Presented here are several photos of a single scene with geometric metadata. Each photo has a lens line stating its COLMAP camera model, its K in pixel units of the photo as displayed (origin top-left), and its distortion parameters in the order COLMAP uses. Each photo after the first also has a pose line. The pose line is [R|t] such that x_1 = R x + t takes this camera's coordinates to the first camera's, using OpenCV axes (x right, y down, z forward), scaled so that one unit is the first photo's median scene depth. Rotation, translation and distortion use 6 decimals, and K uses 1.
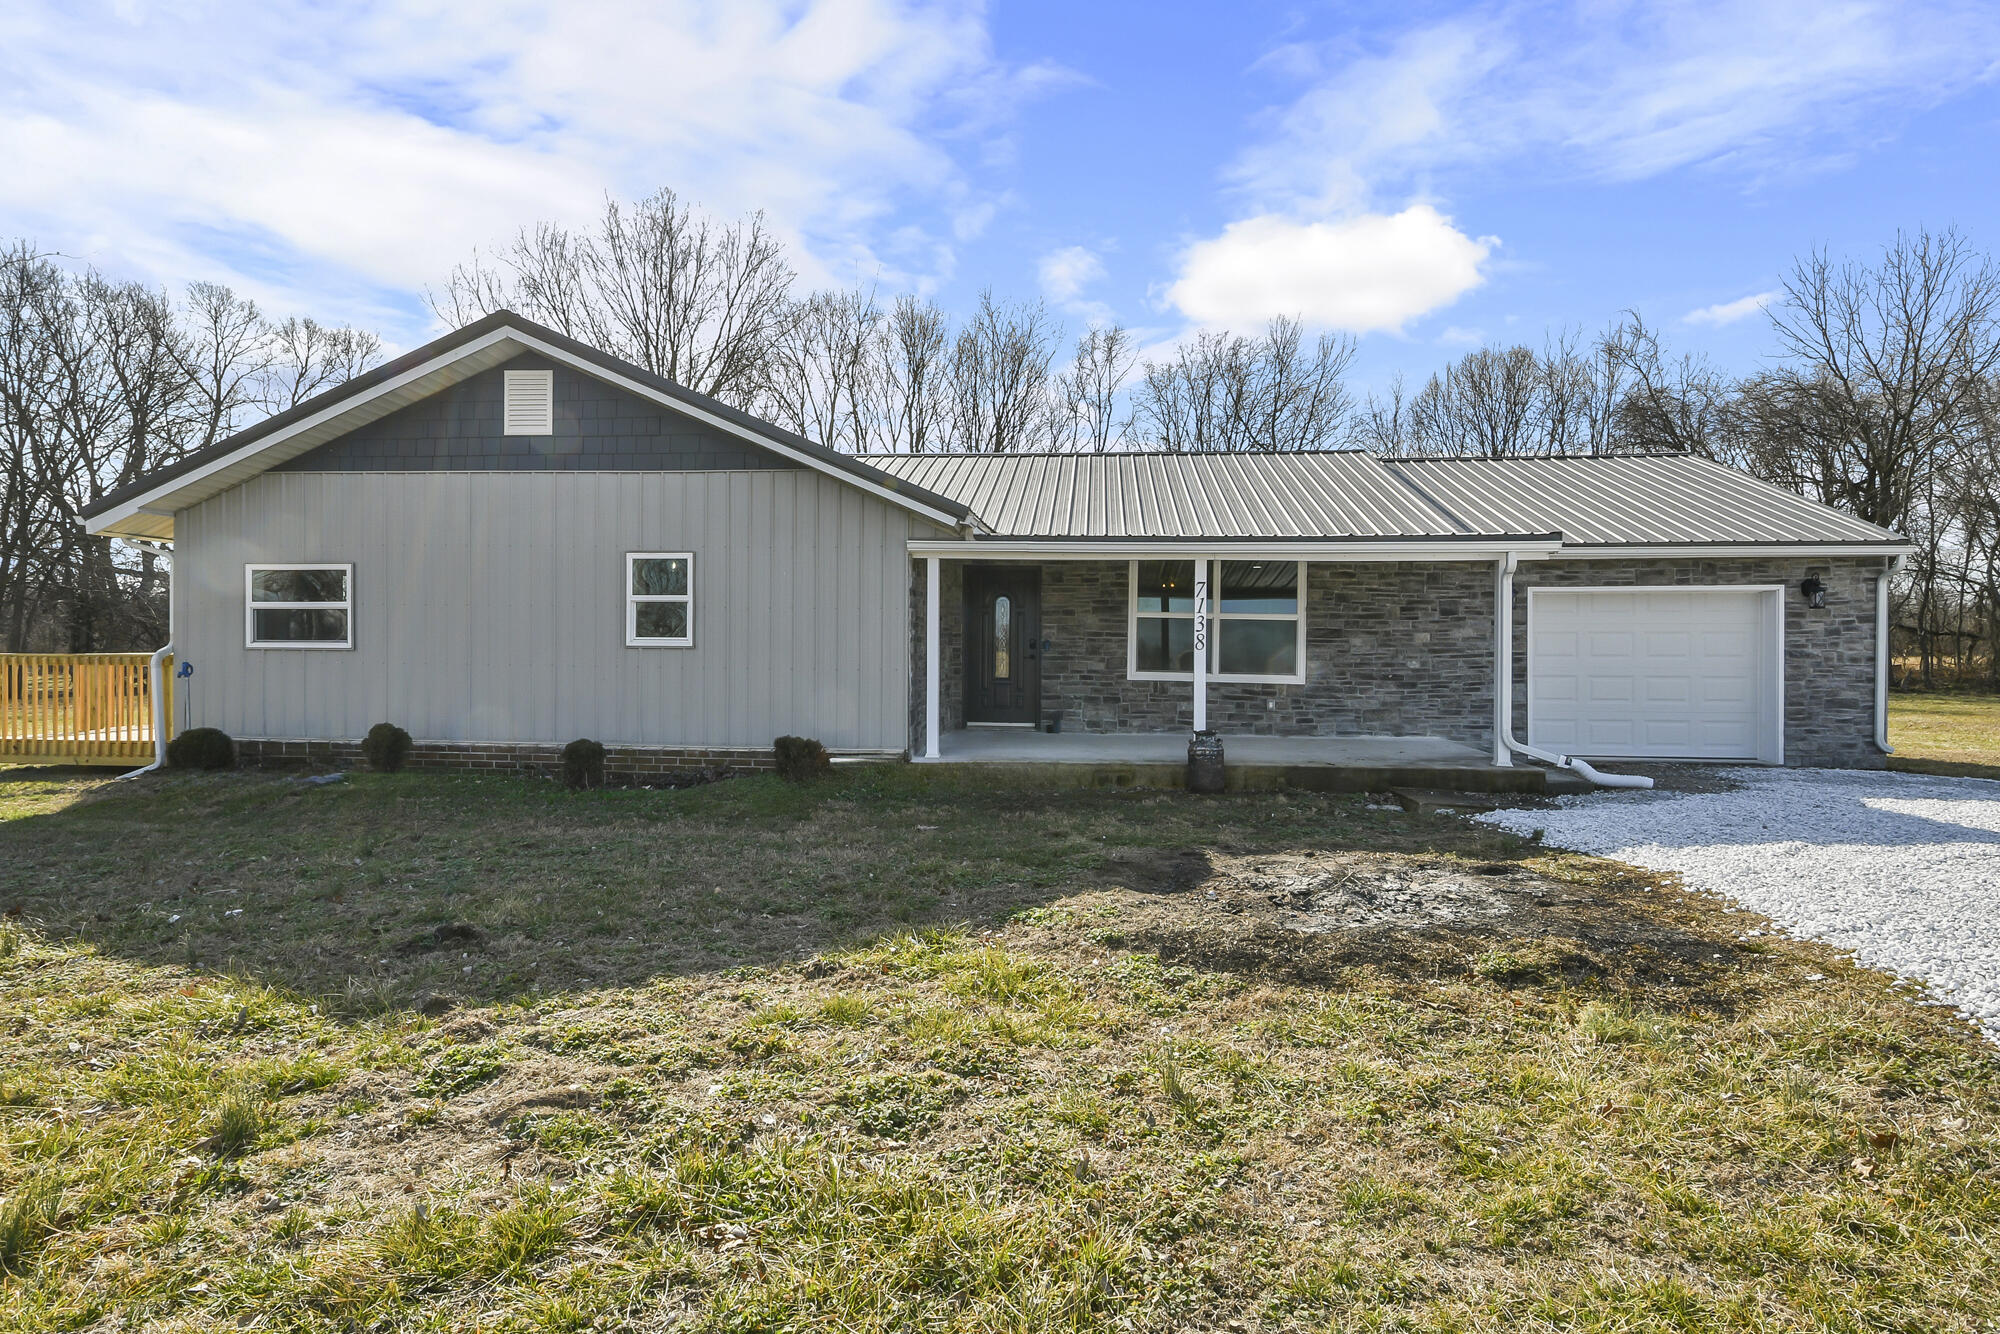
lens RADIAL K [[1002.0, 0, 970.0], [0, 1002.0, 666.7], [0, 0, 1]] dist [0.012873, -0.001301]
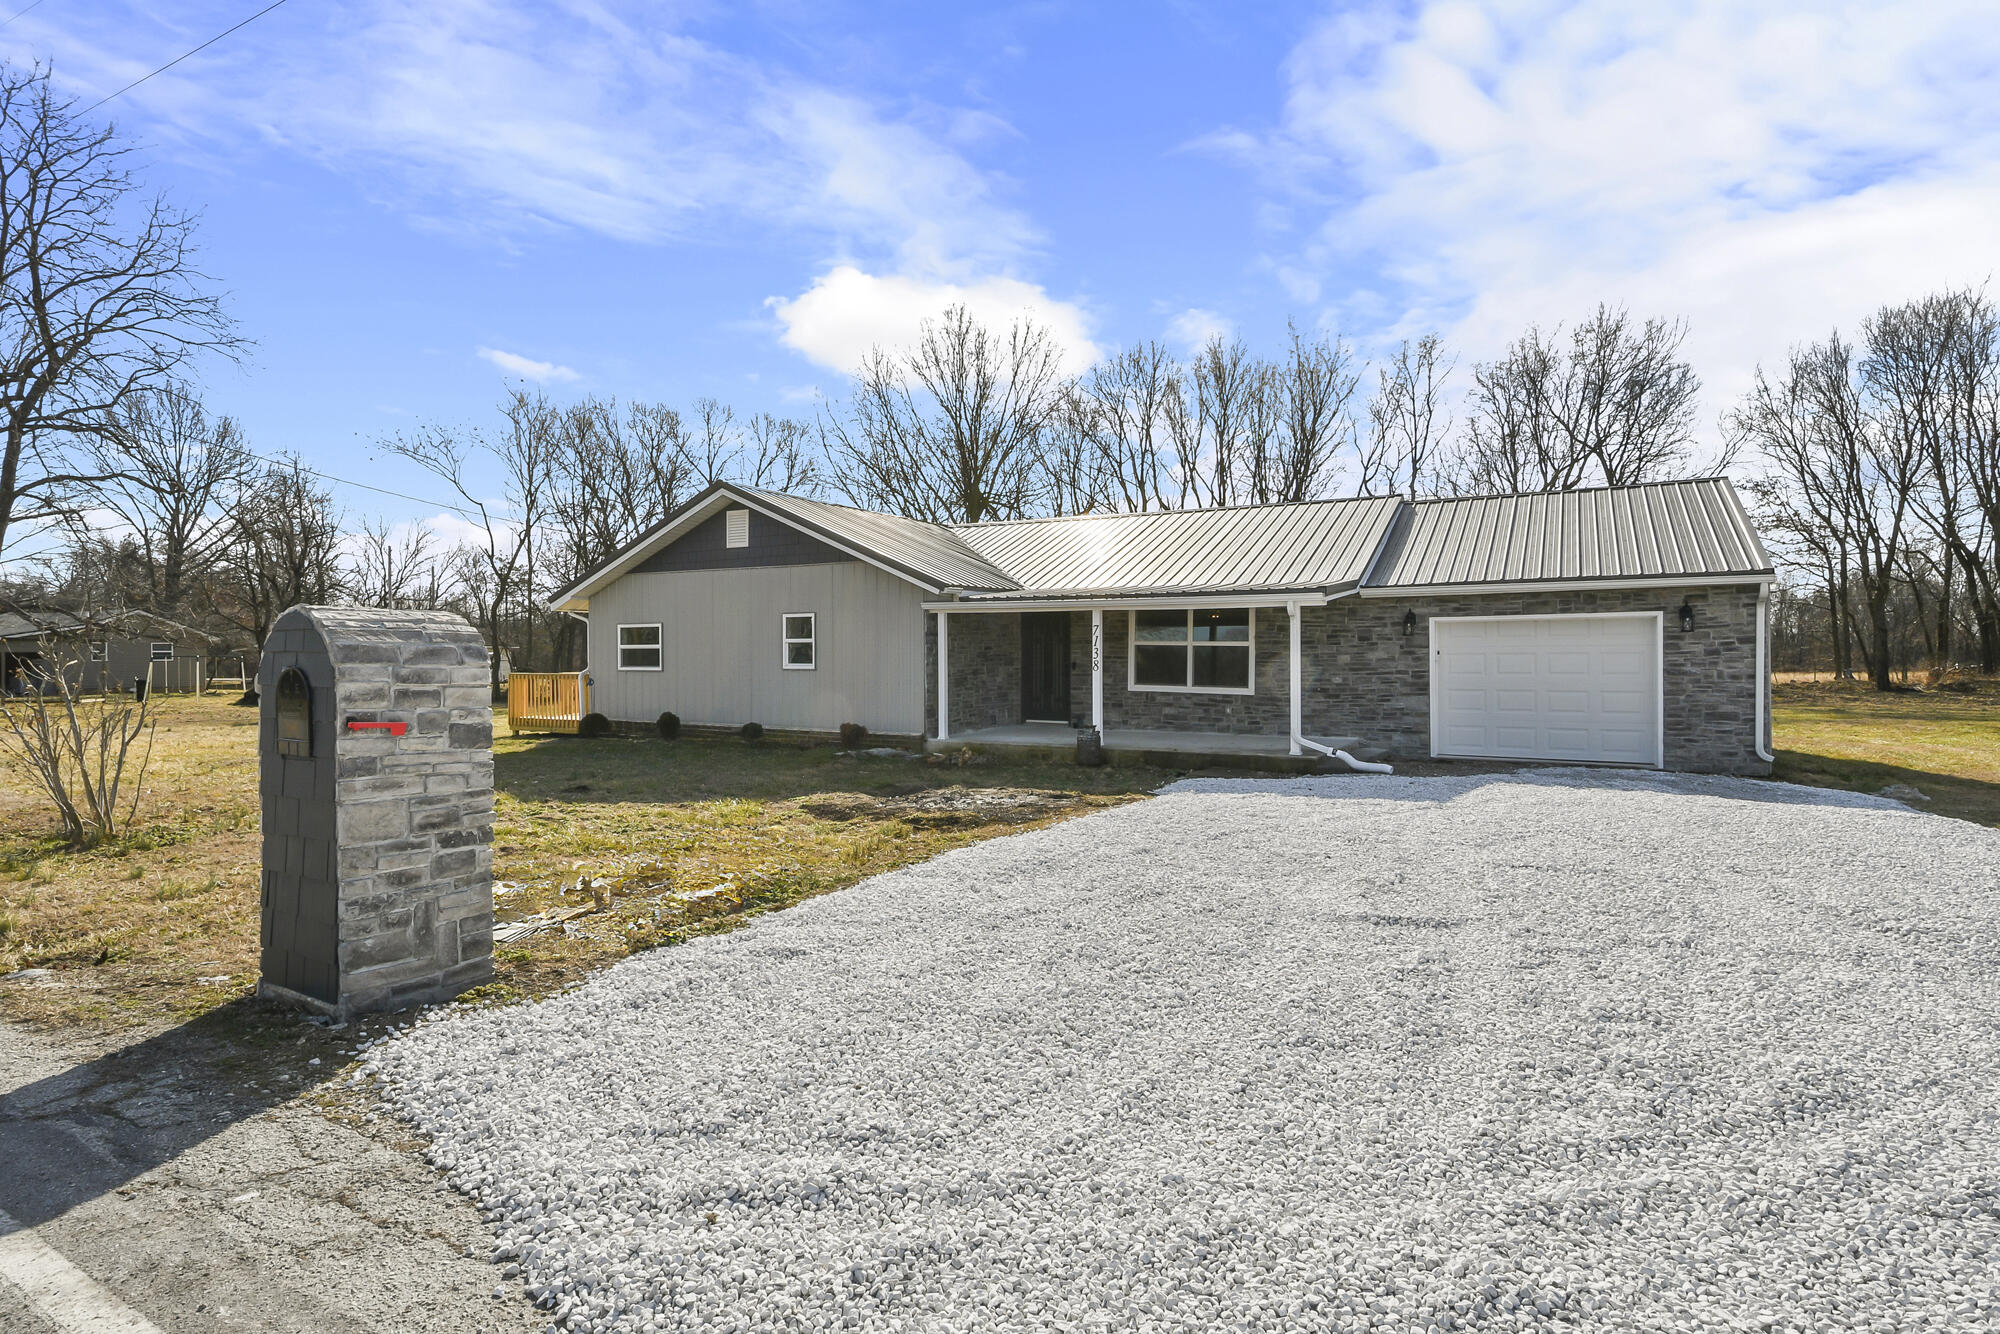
lens RADIAL K [[1002.0, 0, 970.0], [0, 1002.0, 666.7], [0, 0, 1]] dist [0.012873, -0.001301]
pose [[0.910737, -0.003359, -0.412973, 0.545542], [-0.000018, 0.999967, -0.008174, -0.008772], [0.412987, 0.007452, 0.910706, -0.348835]]
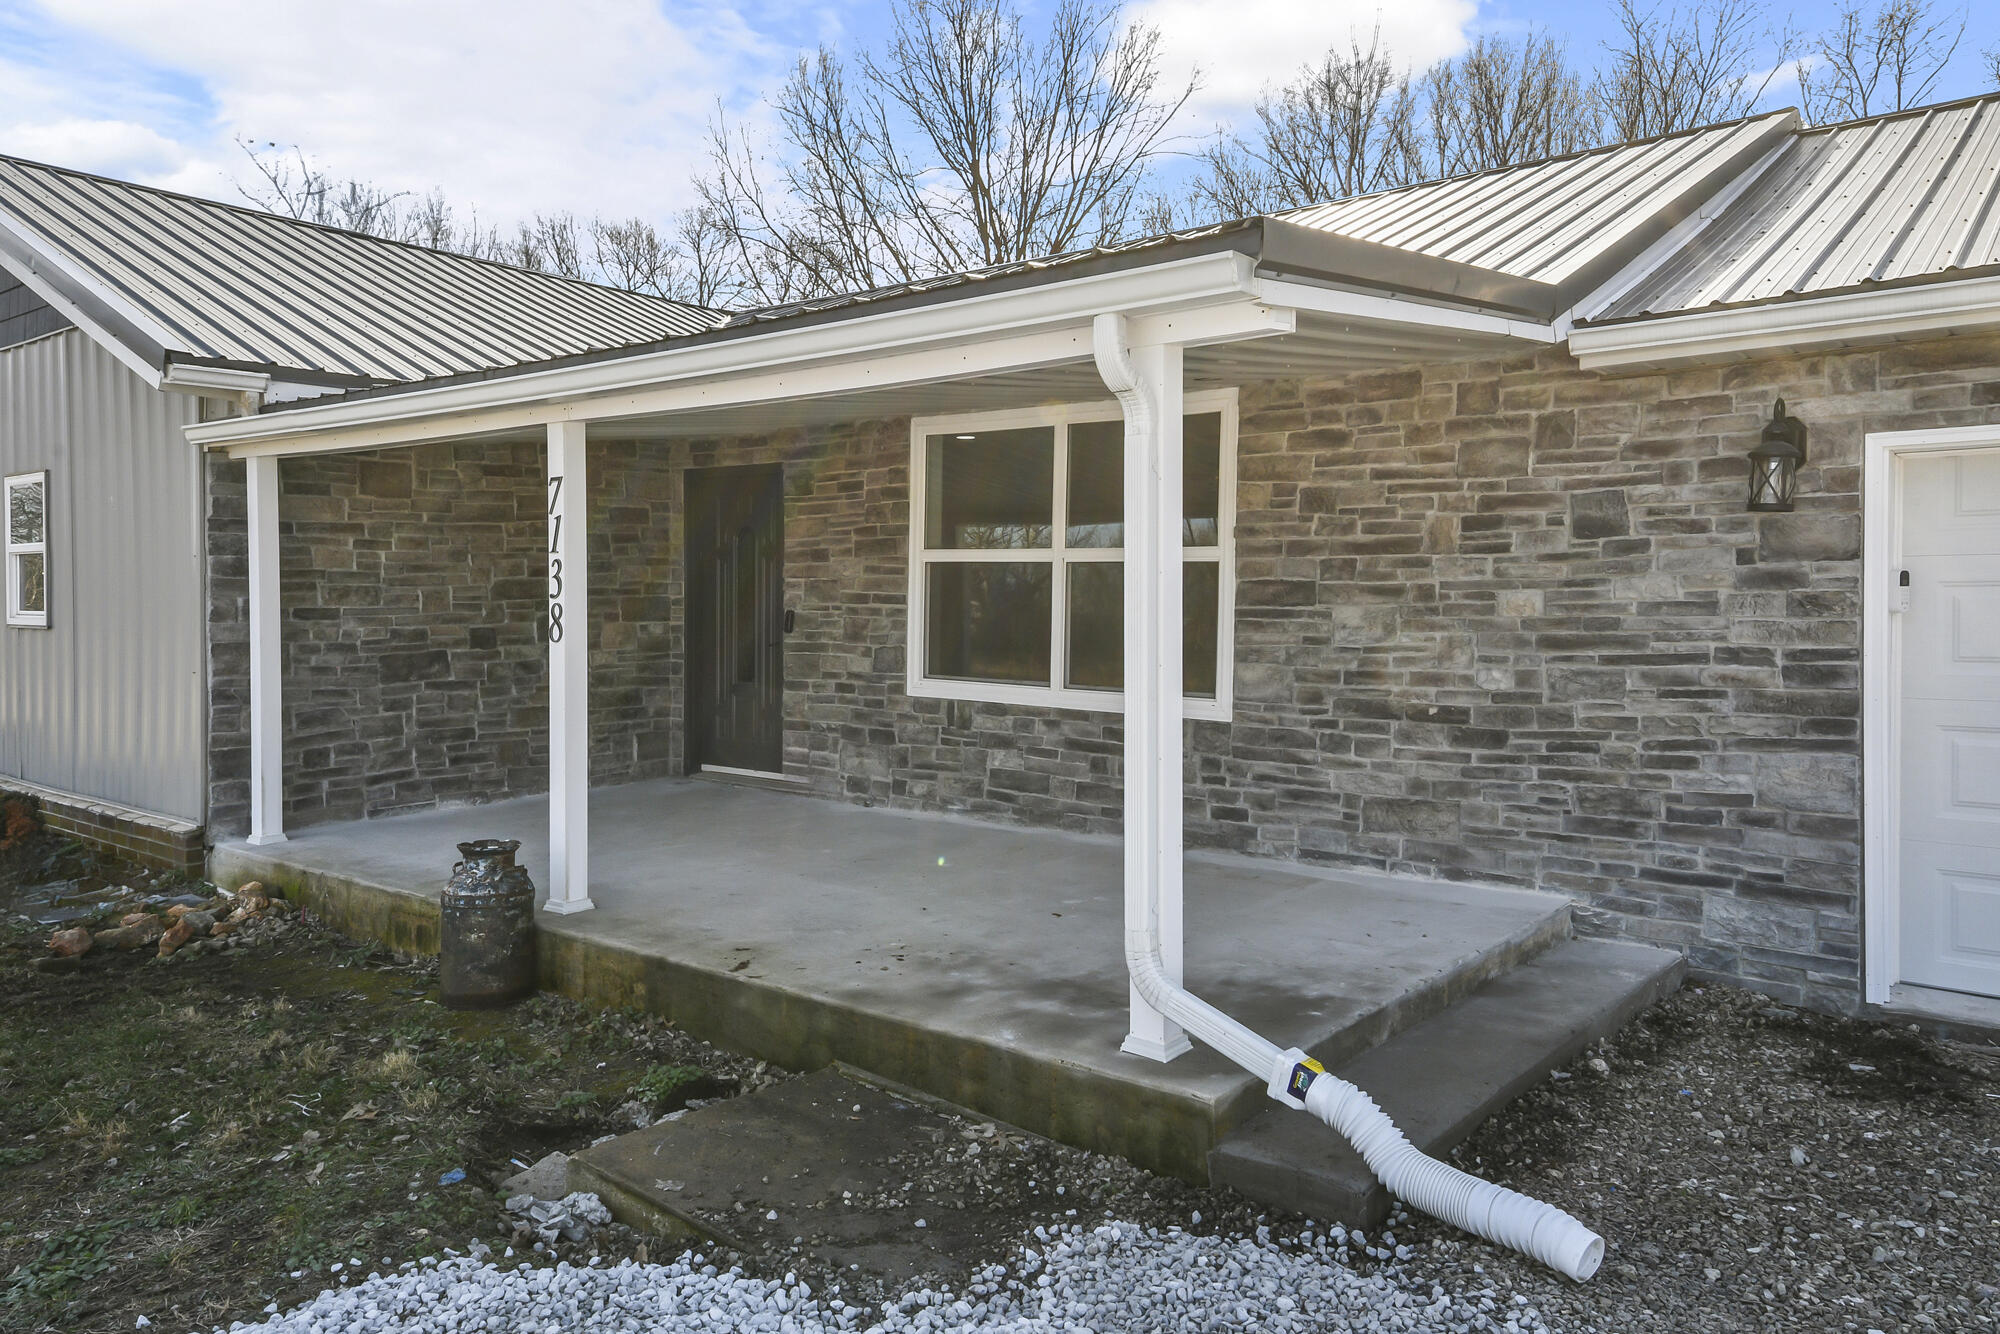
lens RADIAL K [[1357.6, 0, 998.9], [0, 1357.6, 631.4], [0, 0, 1]] dist [0.049770, -0.000442]
pose [[0.842616, 0.006649, -0.538475, 0.554795], [-0.006902, 0.999975, 0.001546, -0.018862], [0.538471, 0.002413, 0.842640, 0.506095]]
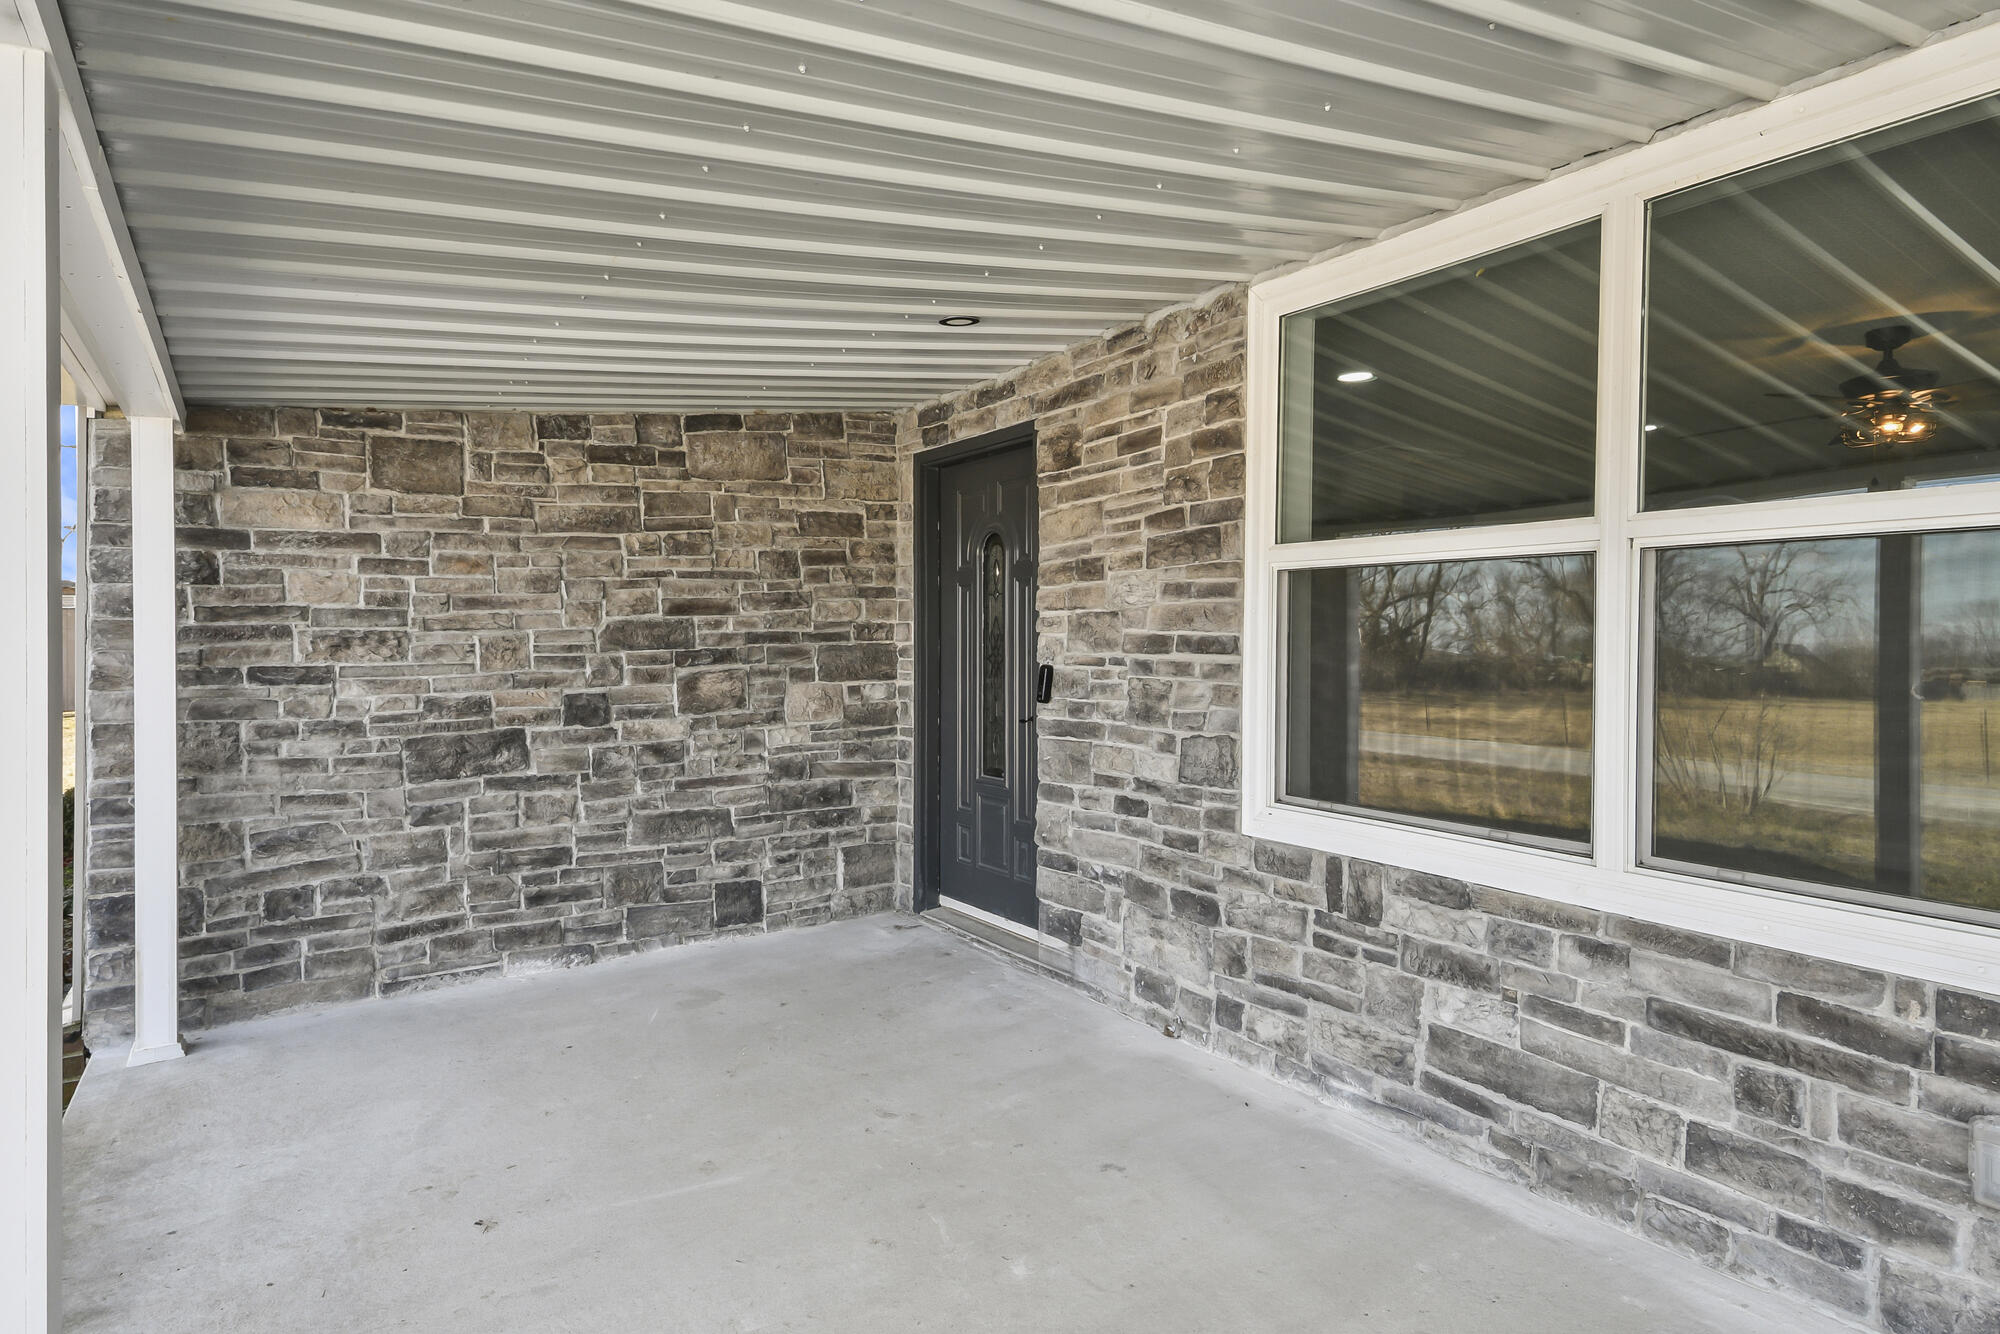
lens RADIAL K [[1114.4, 0, 988.9], [0, 1114.4, 647.1], [0, 0, 1]] dist [0.036148, -0.014257]
pose [[0.624797, -0.010939, -0.780710, 0.339032], [-0.006493, 0.999794, -0.019205, -0.026840], [0.780760, 0.017068, 0.624598, 0.815813]]
